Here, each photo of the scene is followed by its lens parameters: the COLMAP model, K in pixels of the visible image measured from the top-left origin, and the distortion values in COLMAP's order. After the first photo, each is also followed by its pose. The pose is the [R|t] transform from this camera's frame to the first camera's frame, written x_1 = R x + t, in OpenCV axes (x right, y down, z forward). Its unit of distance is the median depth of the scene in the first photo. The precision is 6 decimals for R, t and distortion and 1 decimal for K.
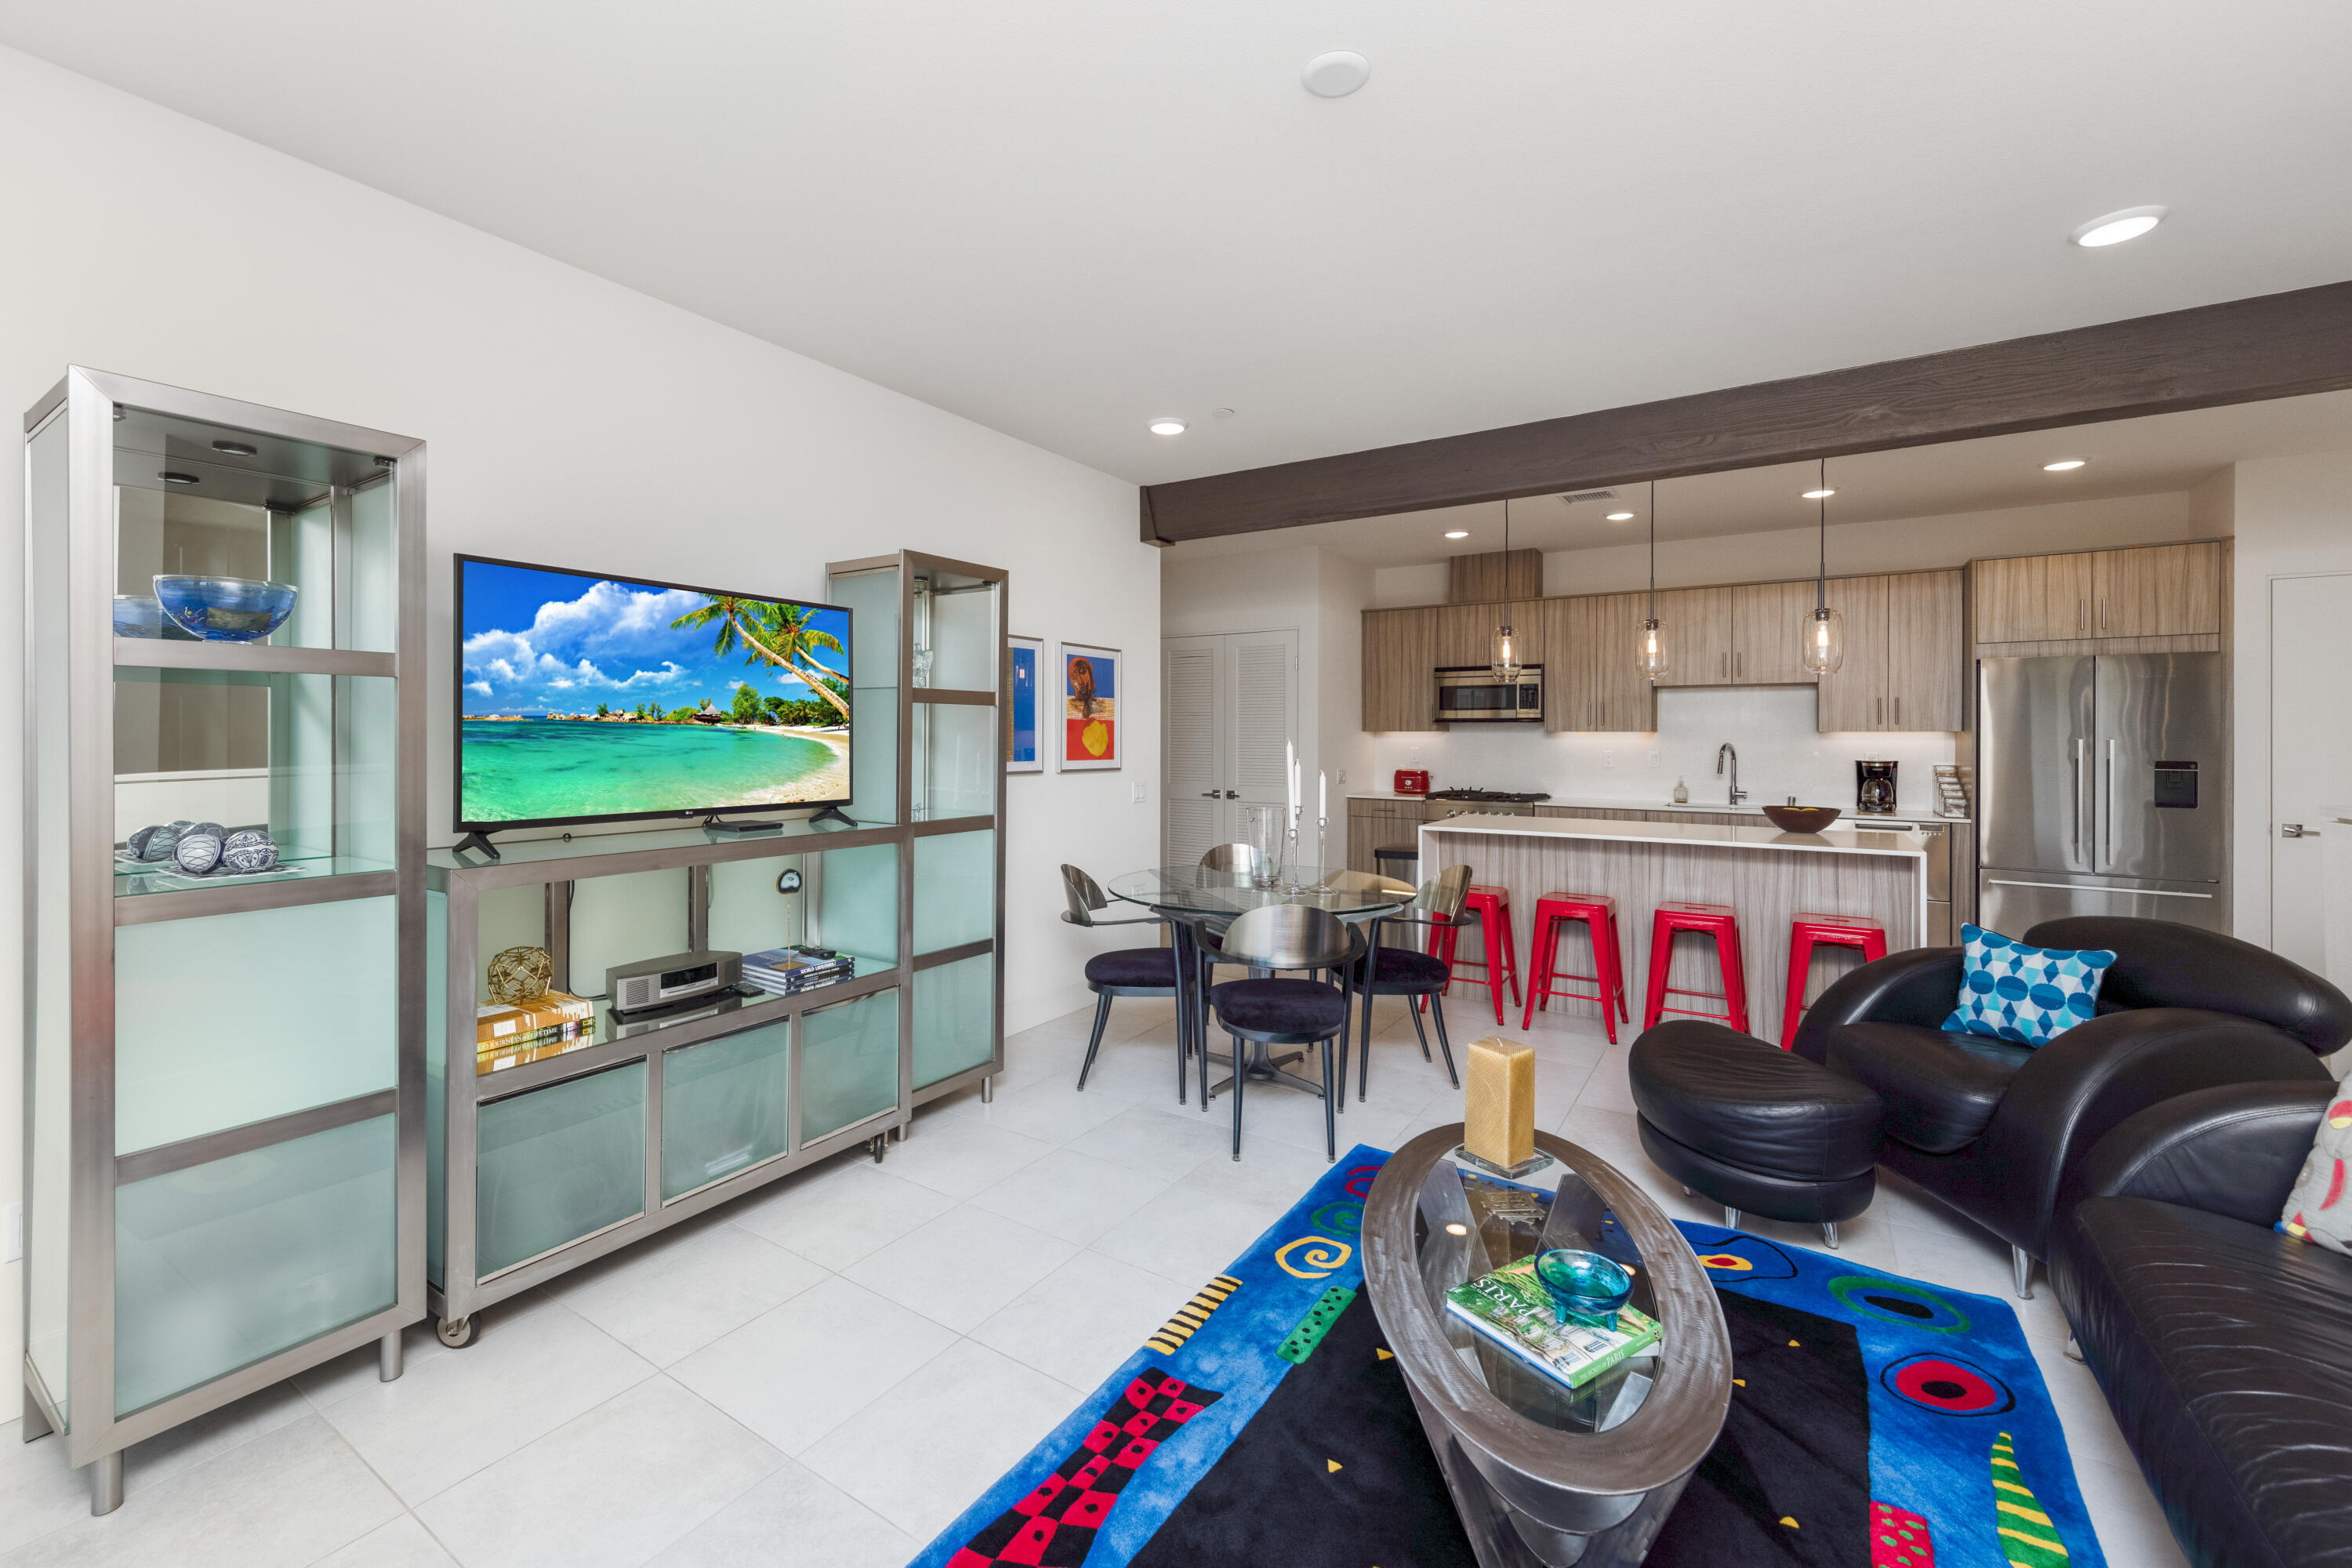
lens RADIAL K [[963.3, 0, 1155.8], [0, 963.3, 732.6], [0, 0, 1]] dist [0.014041, -0.000171]
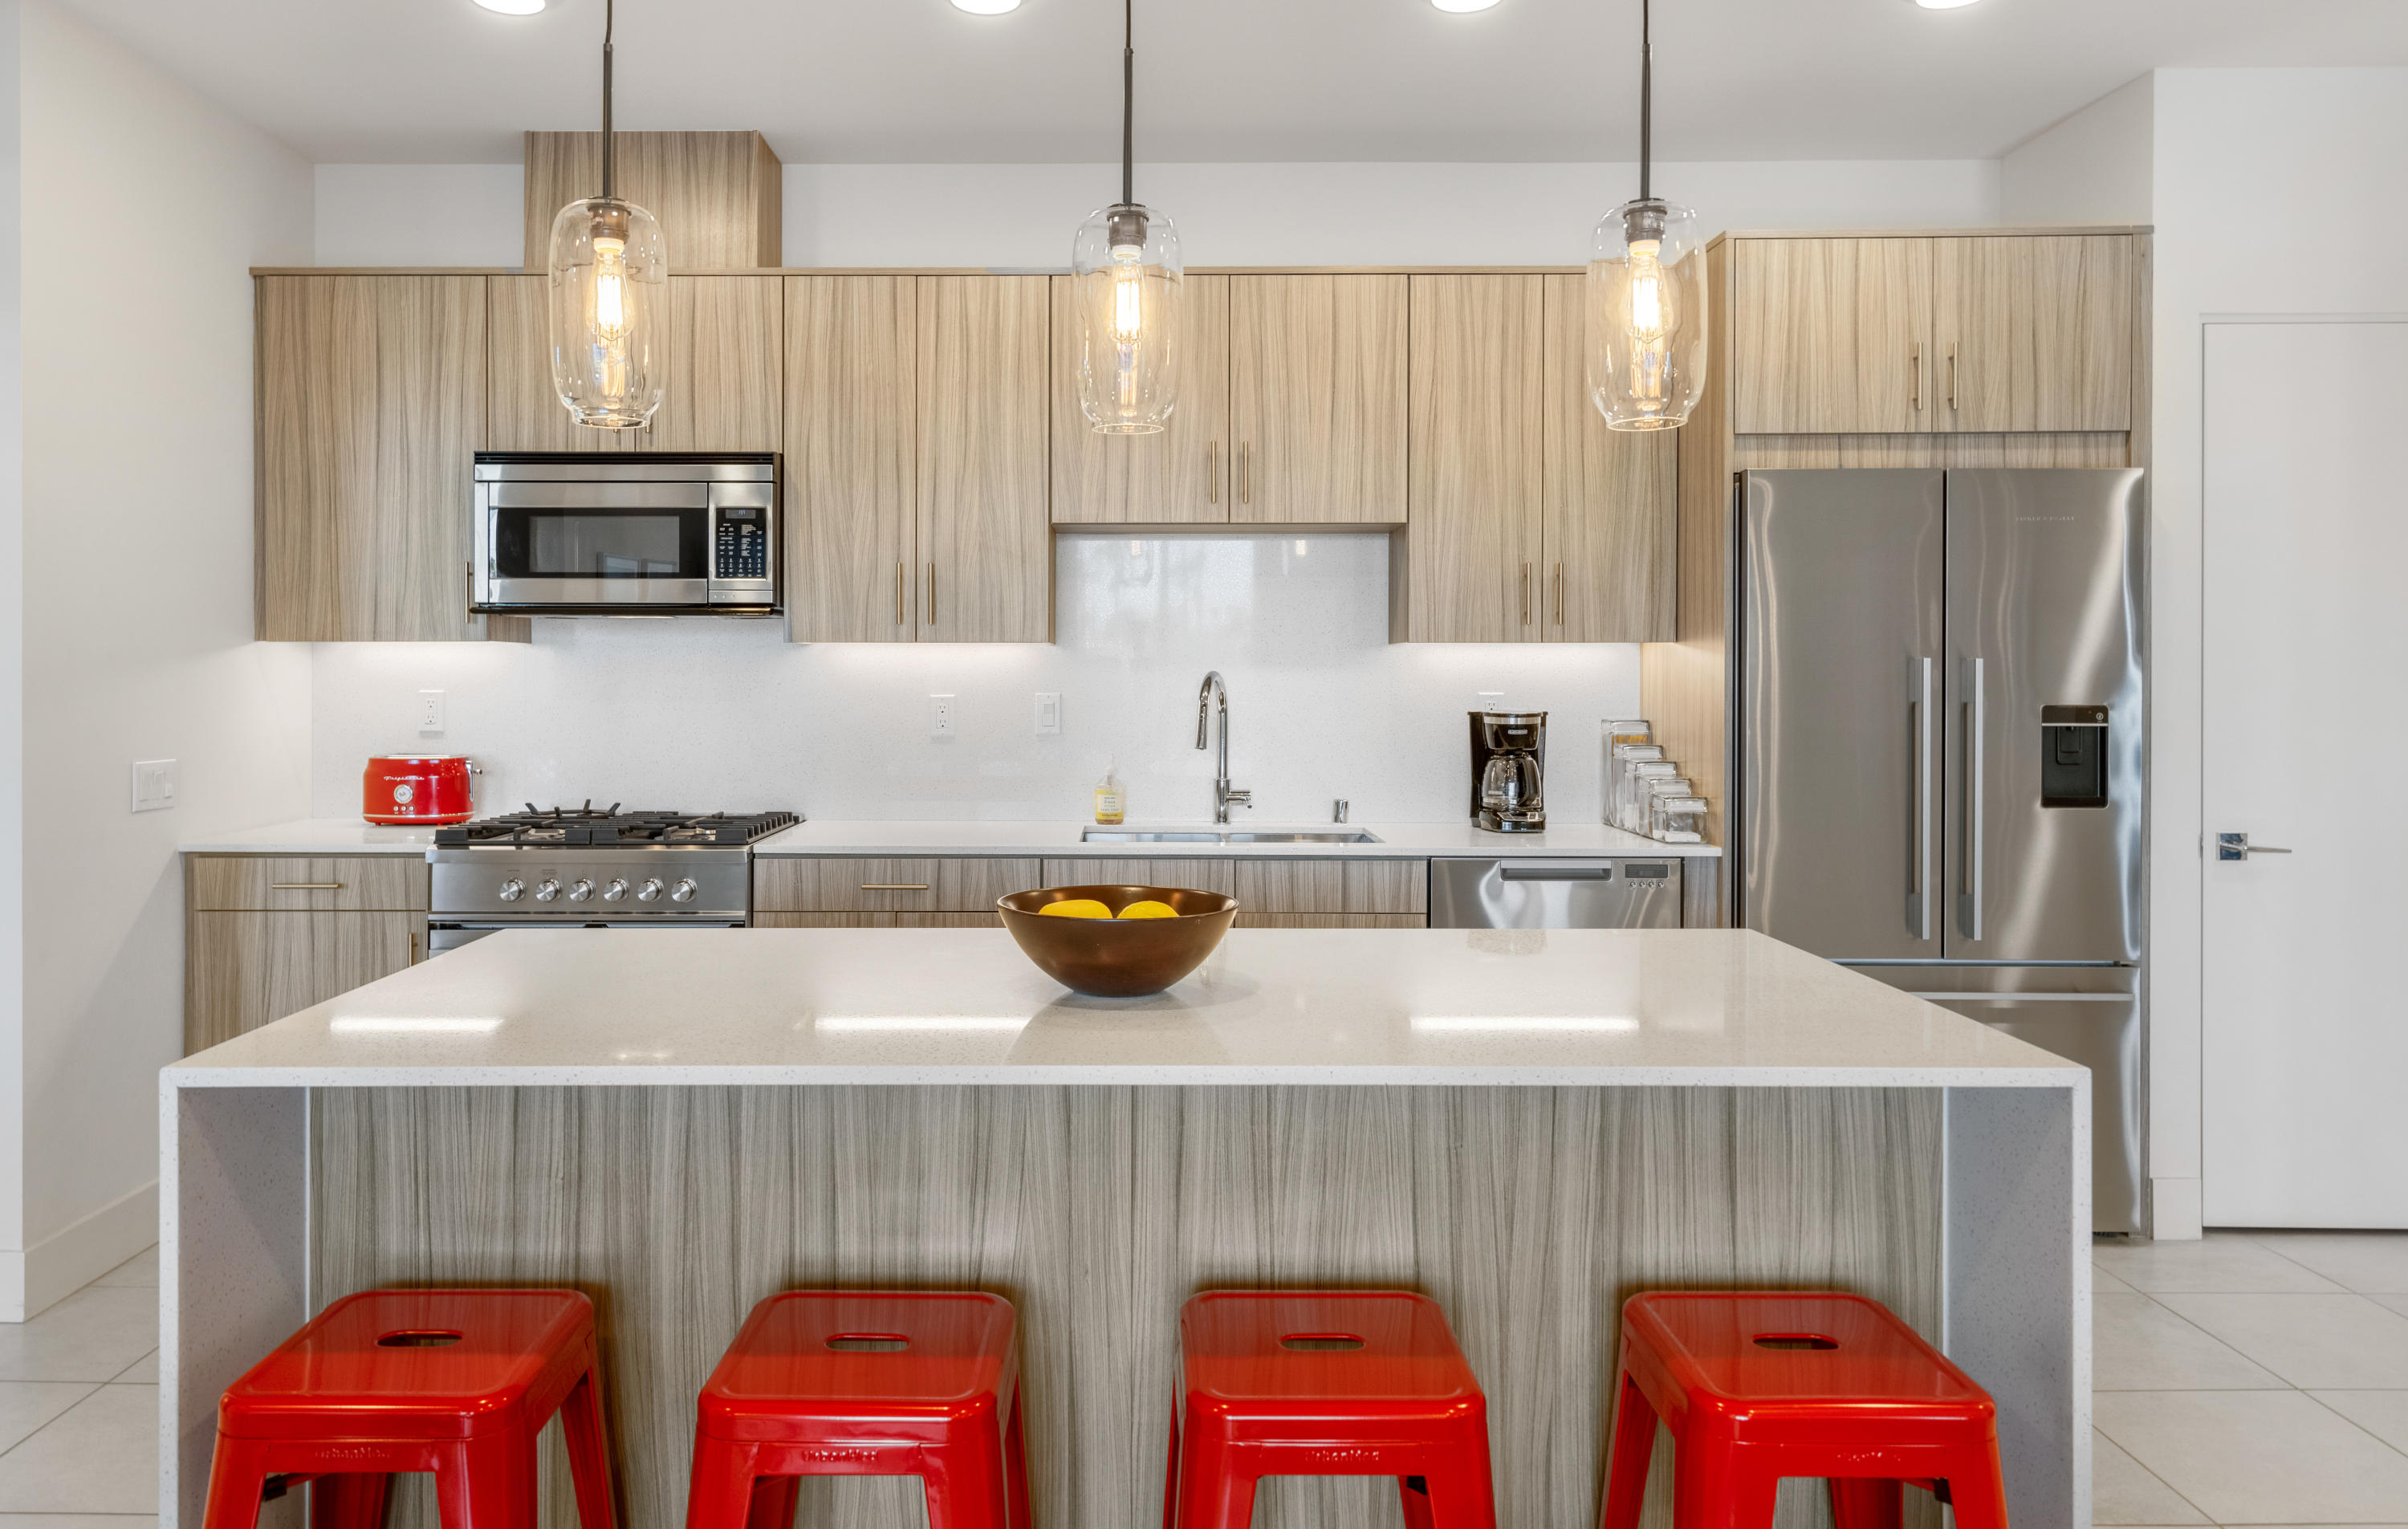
lens RADIAL K [[1612.2, 0, 1117.4], [0, 1612.2, 680.9], [0, 0, 1]] dist [0.002753, 0.001817]
pose [[0.844293, -0.003439, 0.535871, 0.212410], [-0.000326, 0.999976, 0.006931, 0.010398], [-0.535882, -0.006027, 0.844272, 0.488266]]
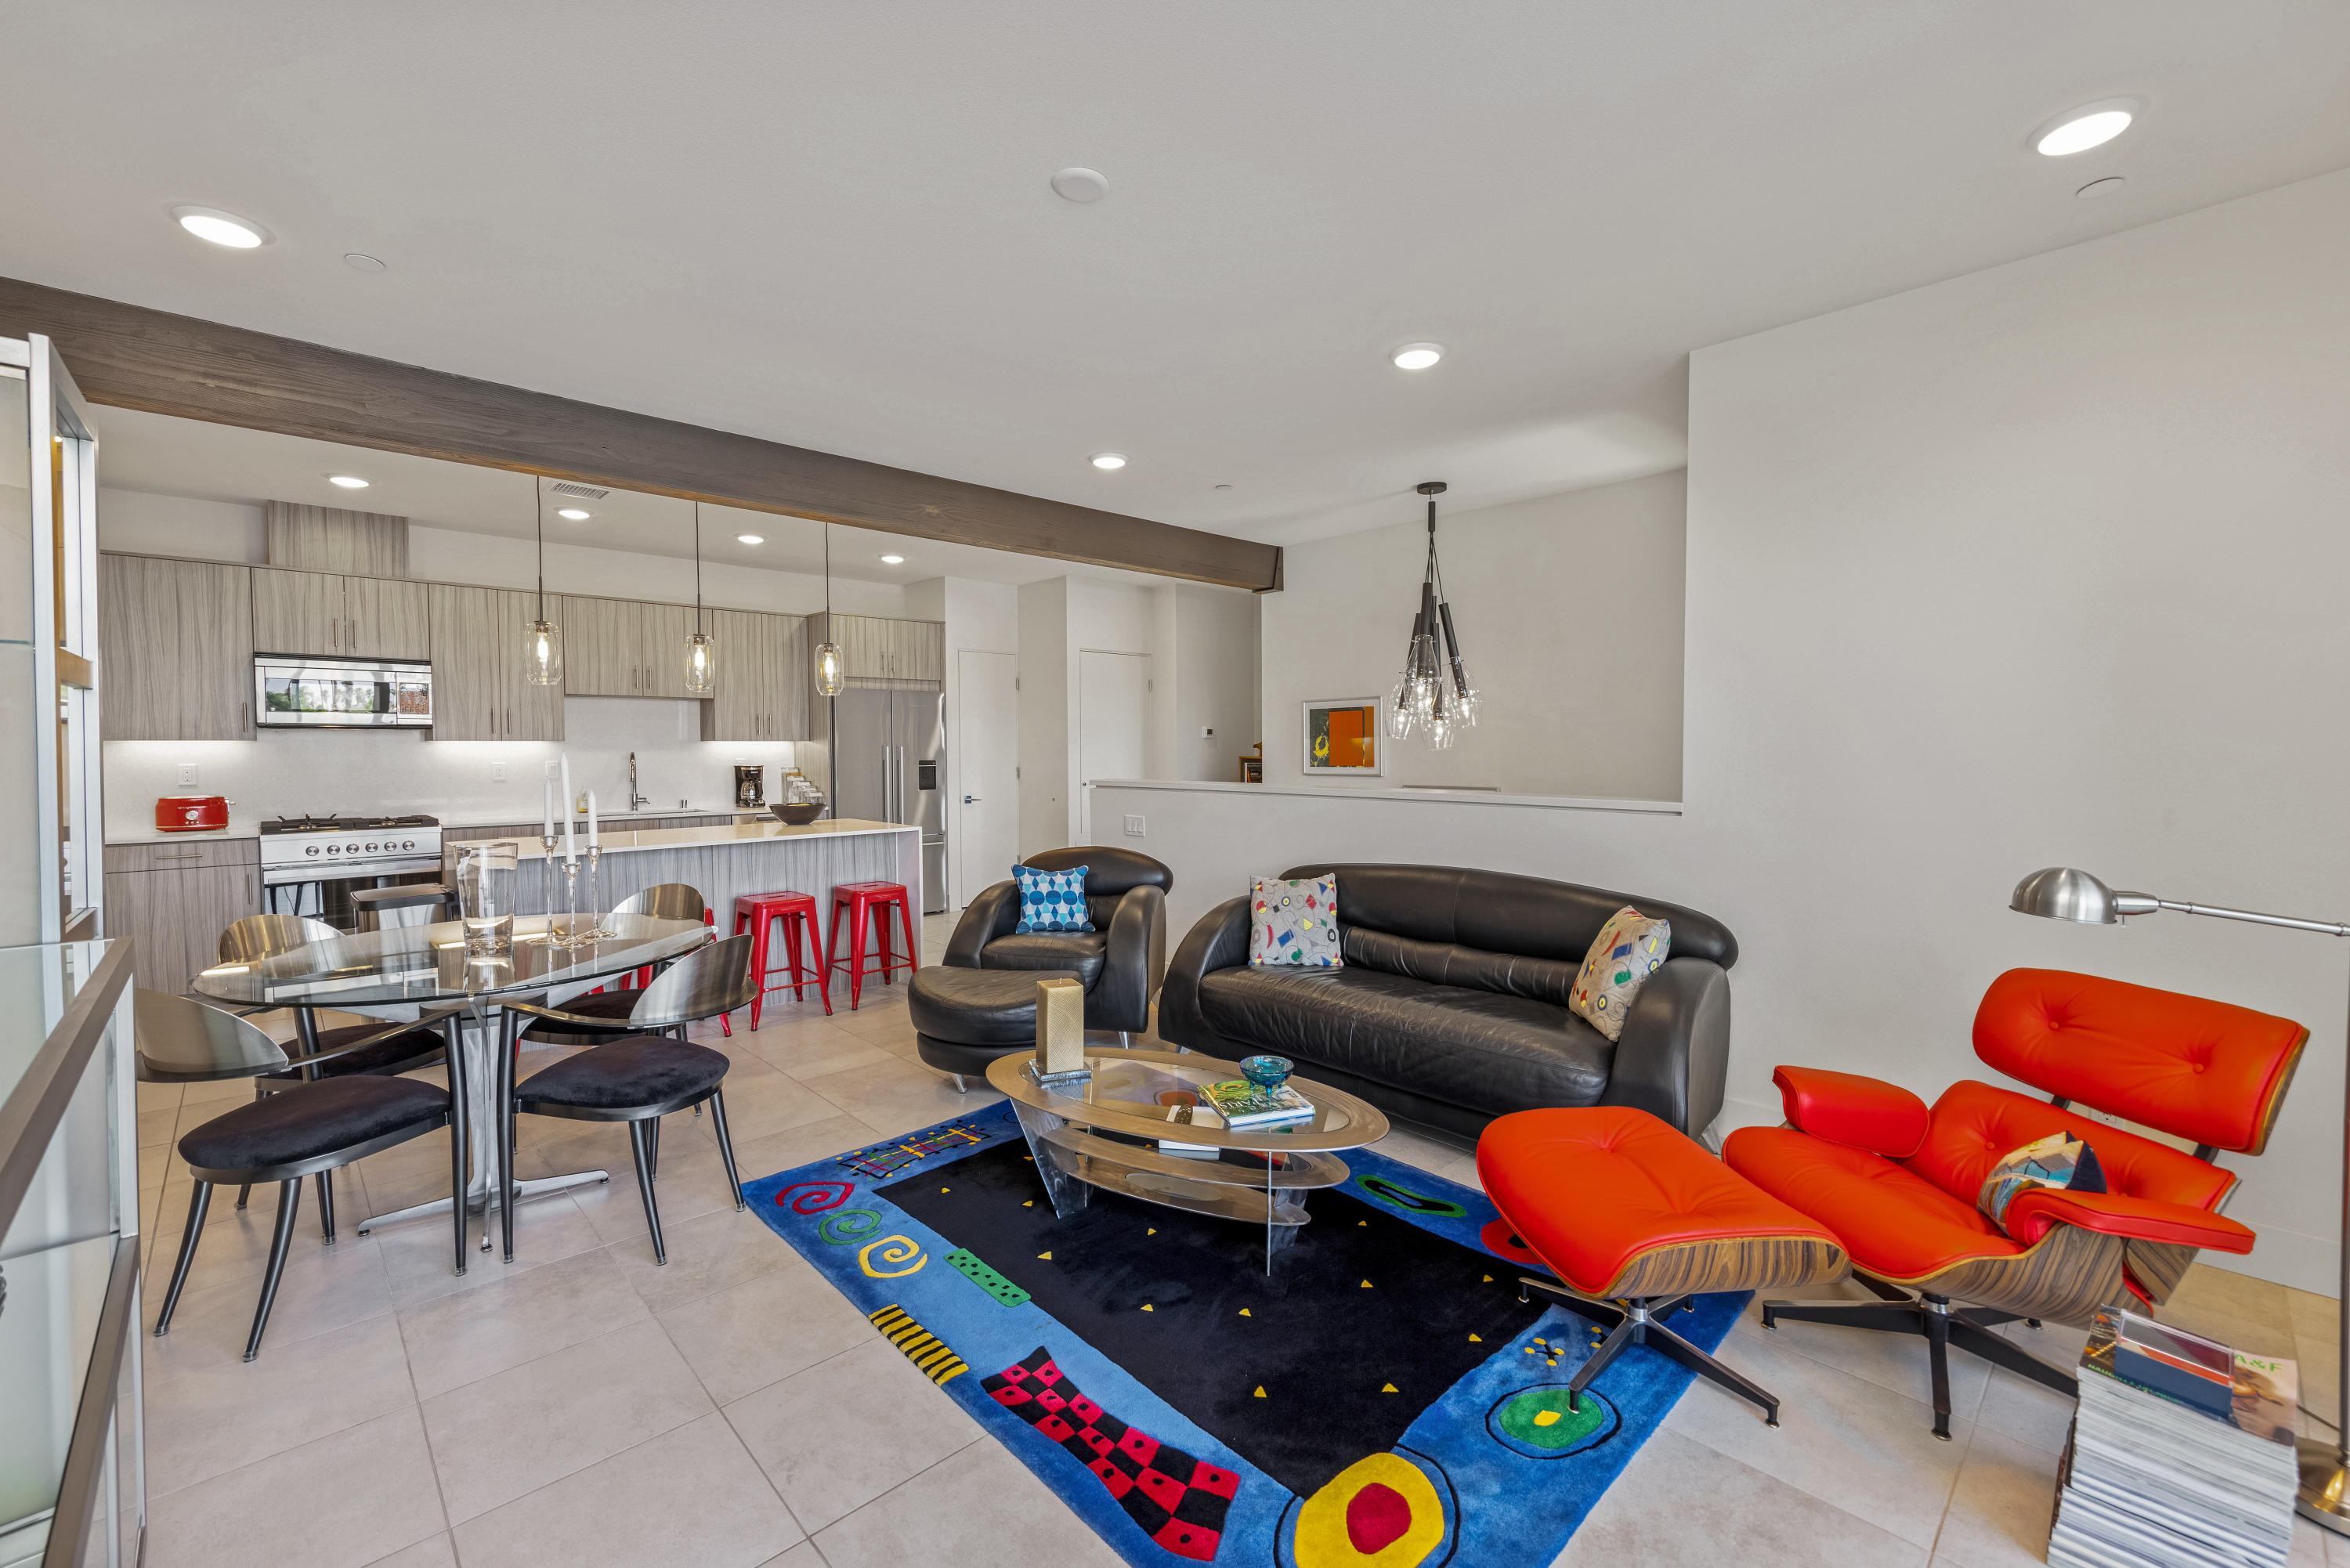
lens RADIAL K [[962.6, 0, 1183.1], [0, 962.6, 777.6], [0, 0, 1]] dist [0.000879, -0.000020]
pose [[0.228966, -0.035505, 0.972787, -0.302948], [0.000491, 0.999339, 0.036358, 0.000734], [-0.973434, -0.007847, 0.228832, 0.196543]]
